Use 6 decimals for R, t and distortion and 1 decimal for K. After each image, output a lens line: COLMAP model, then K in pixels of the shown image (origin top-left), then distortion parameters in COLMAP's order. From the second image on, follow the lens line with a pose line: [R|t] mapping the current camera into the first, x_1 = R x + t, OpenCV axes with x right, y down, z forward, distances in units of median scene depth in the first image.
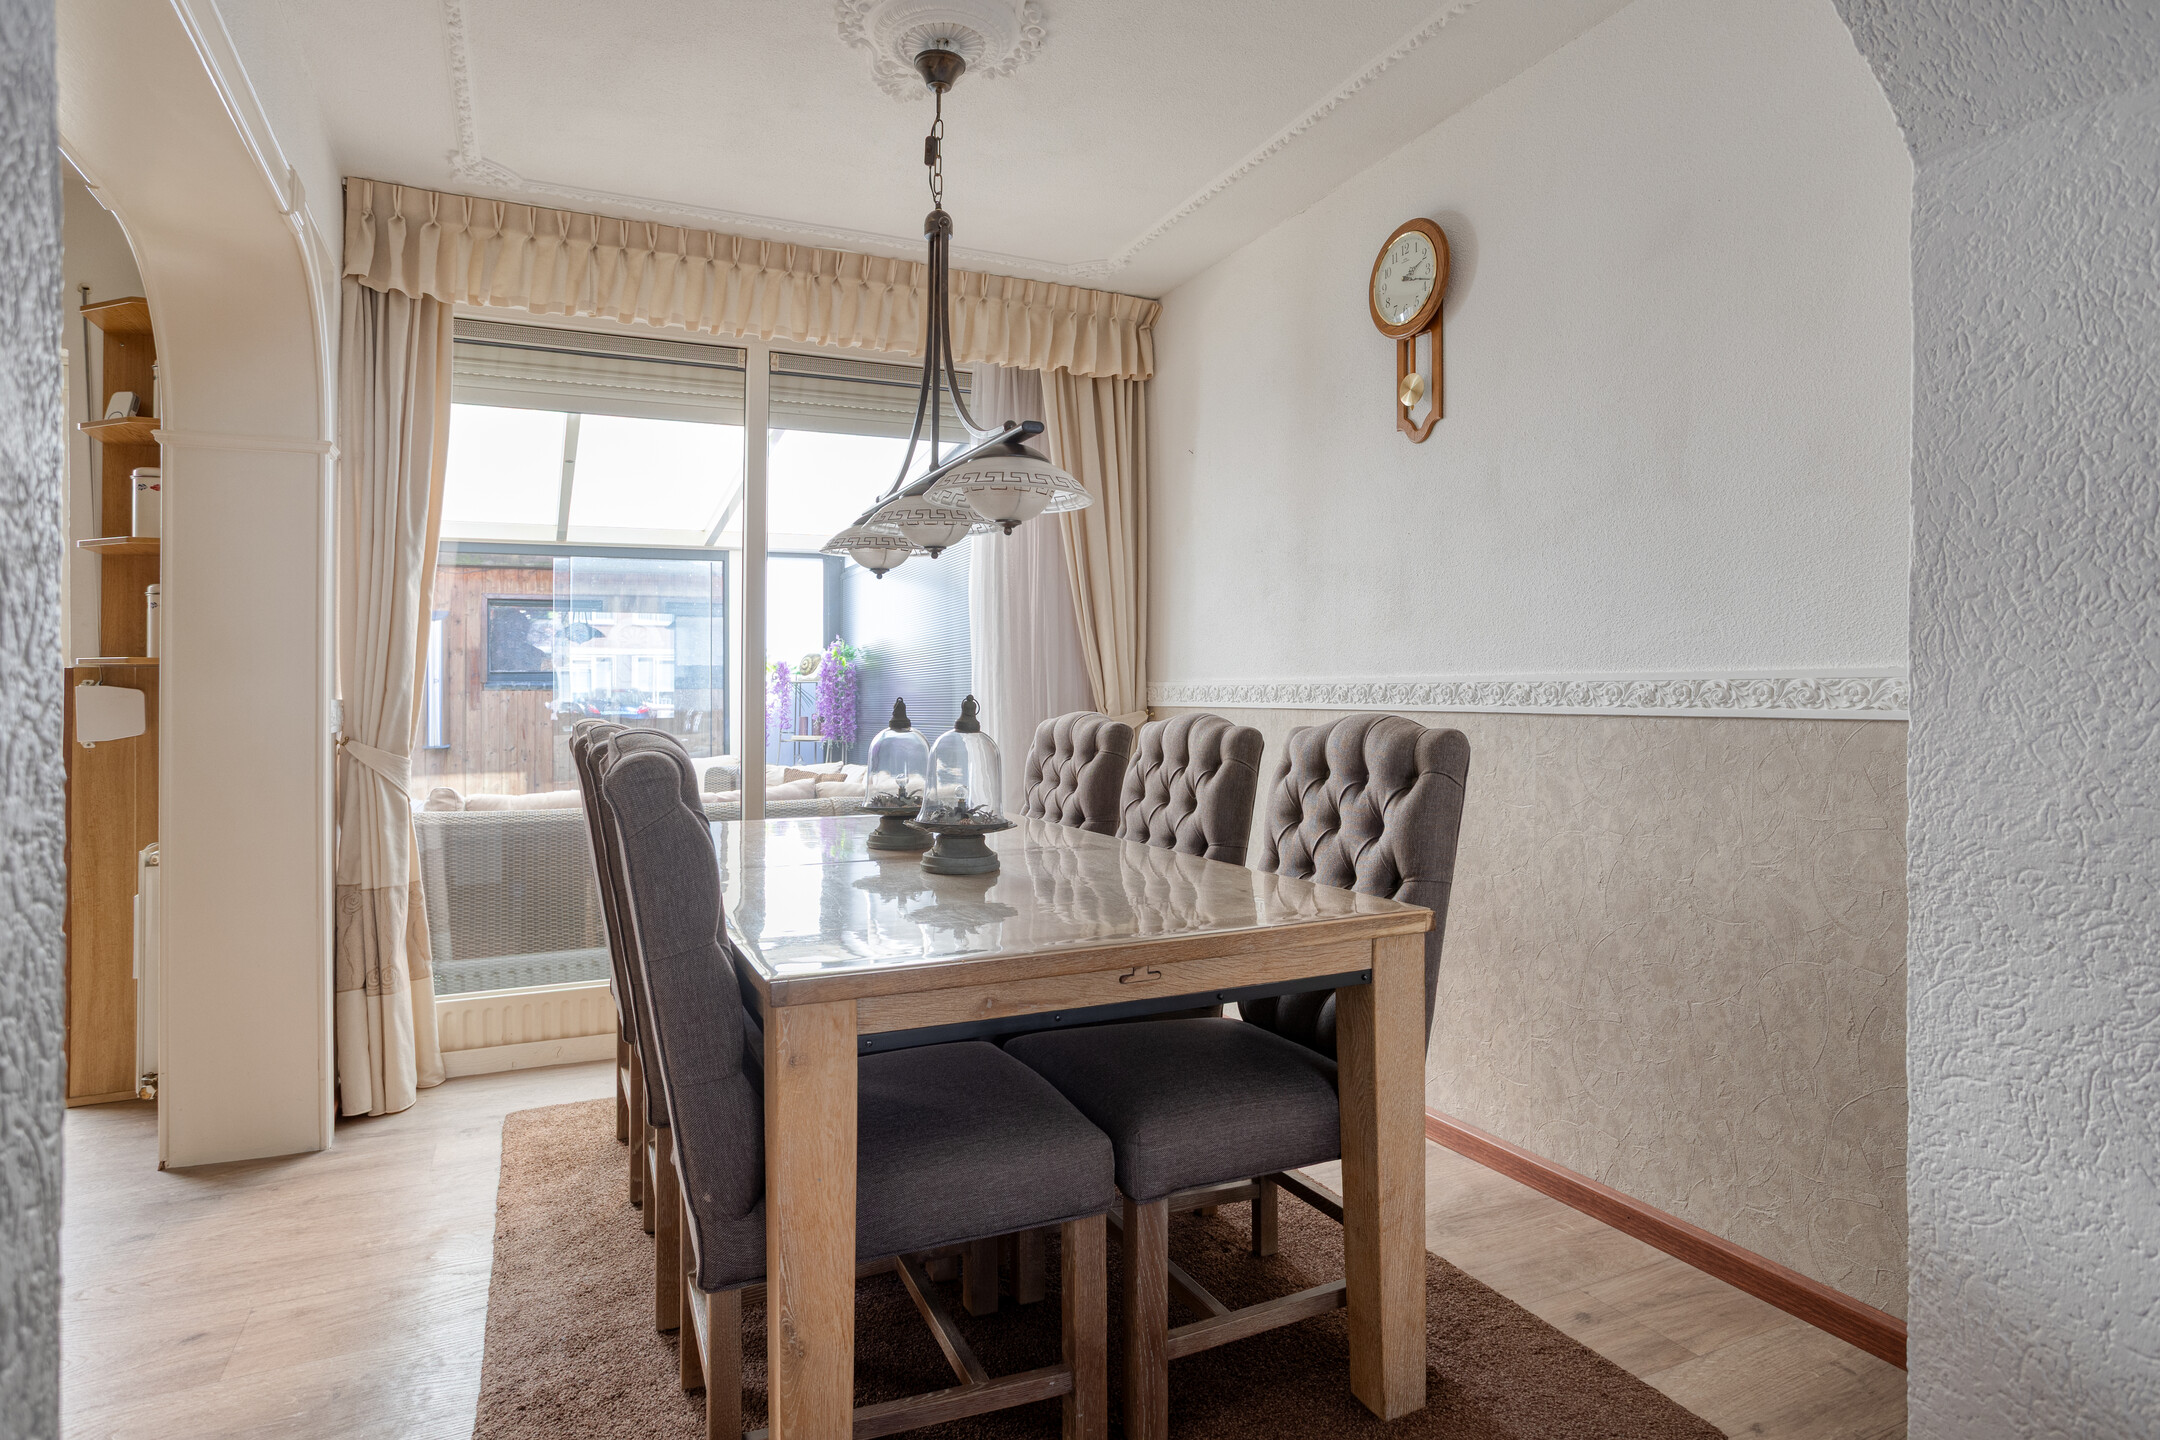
lens RADIAL K [[1206.5, 0, 1082.2], [0, 1206.5, 682.7], [0, 0, 1]] dist [-0.001977, -0.000061]
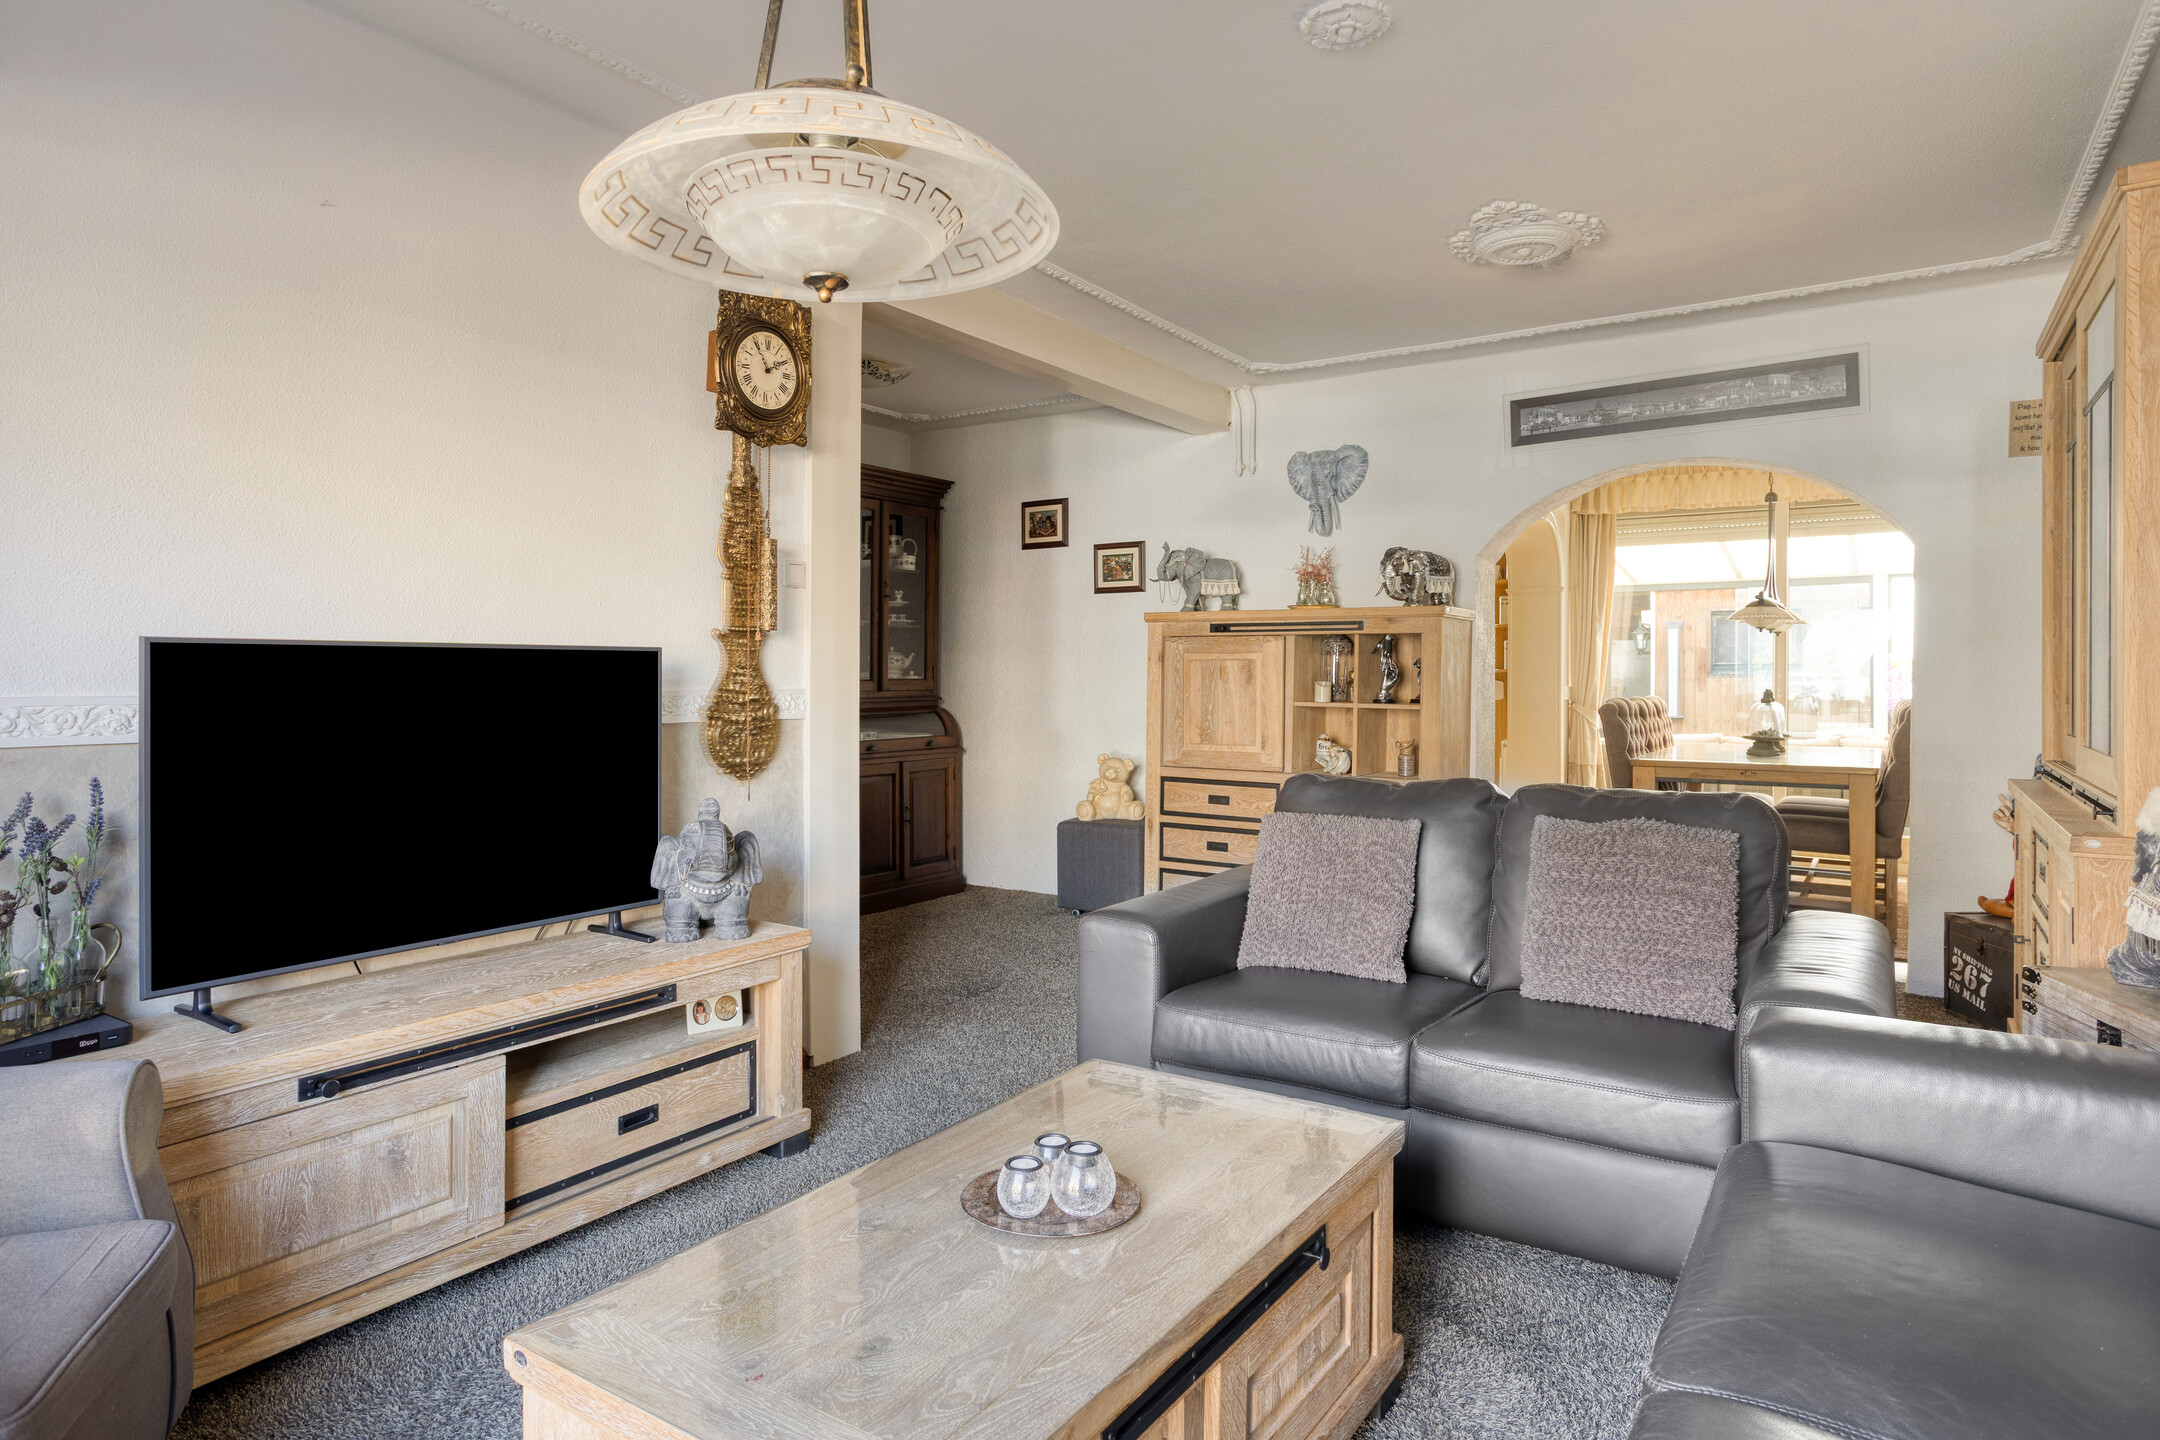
lens RADIAL K [[1206.5, 0, 1082.2], [0, 1206.5, 682.7], [0, 0, 1]] dist [-0.001977, -0.000061]
pose [[0.539331, 0.008579, -0.842050, 0.906459], [0.004279, 0.999907, 0.012928, -0.028151], [0.842083, -0.010576, 0.539244, -1.146338]]
